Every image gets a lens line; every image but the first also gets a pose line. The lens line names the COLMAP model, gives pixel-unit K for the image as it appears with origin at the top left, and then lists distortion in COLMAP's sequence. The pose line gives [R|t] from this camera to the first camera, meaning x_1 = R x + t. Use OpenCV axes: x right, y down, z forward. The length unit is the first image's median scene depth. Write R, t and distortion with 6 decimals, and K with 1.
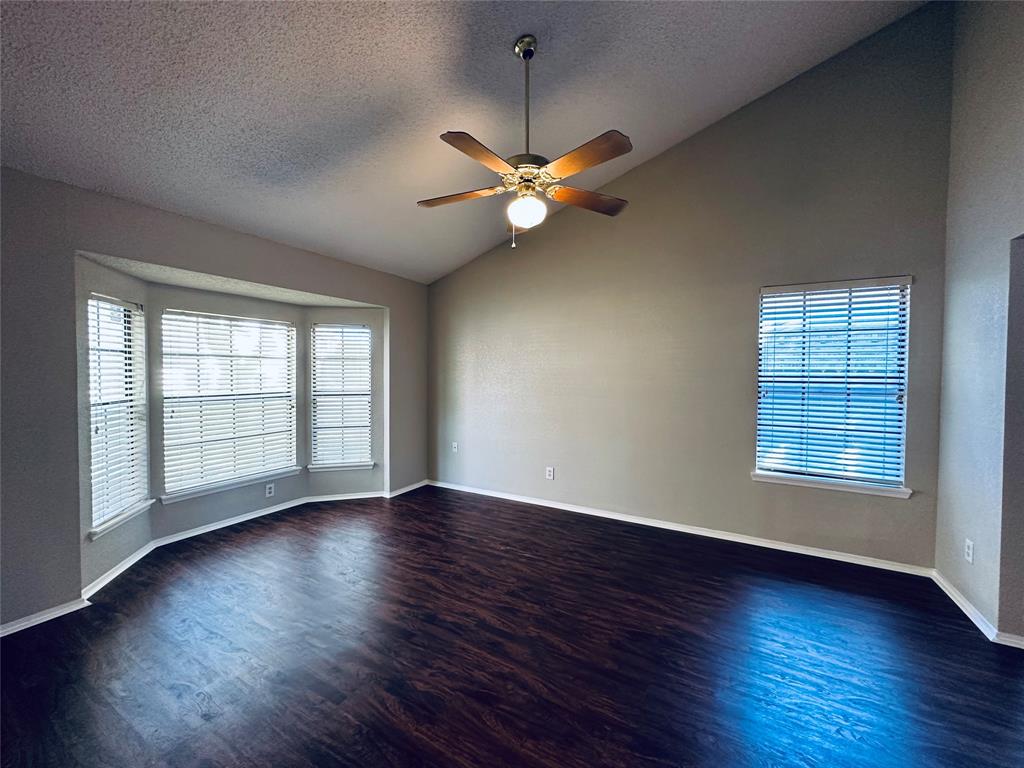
lens RADIAL K [[410.0, 0, 509.1], [0, 410.0, 390.3], [0, 0, 1]] dist [-0.002595, -0.000127]
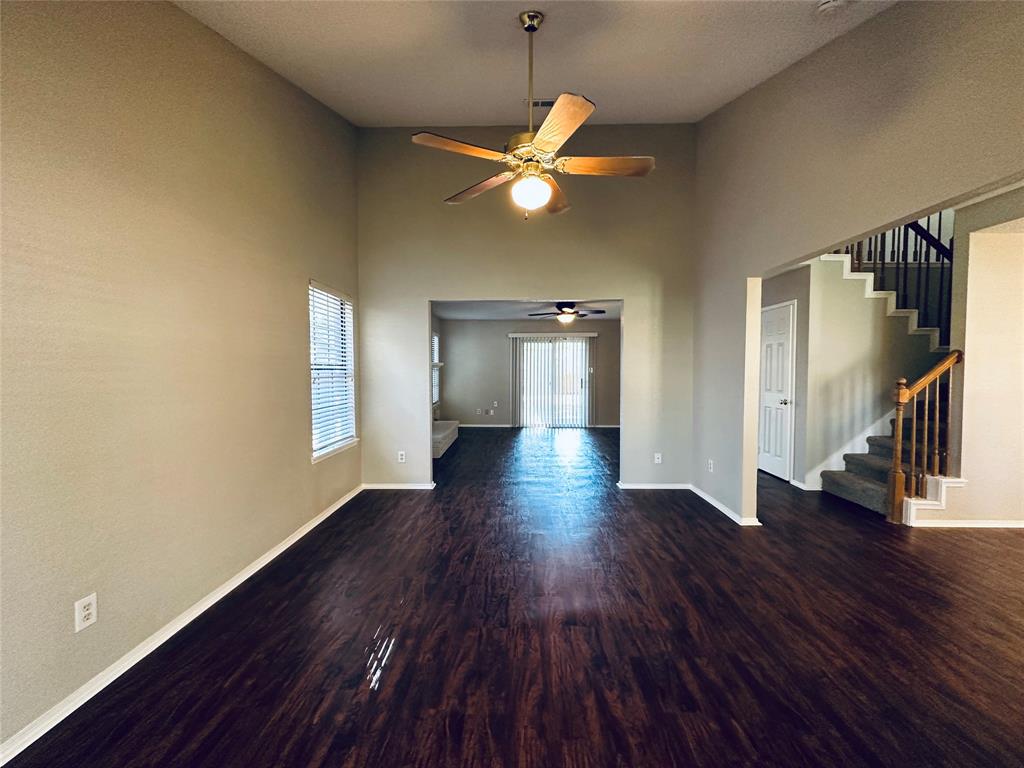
lens RADIAL K [[407.3, 0, 512.0], [0, 407.3, 384.0], [0, 0, 1]] dist [-0.002400, 0.000103]
pose [[-0.486331, -0.036577, 0.873009, -0.549688], [0.035665, 0.997460, 0.061660, -0.032884], [-0.873047, 0.061123, -0.483791, 1.045910]]
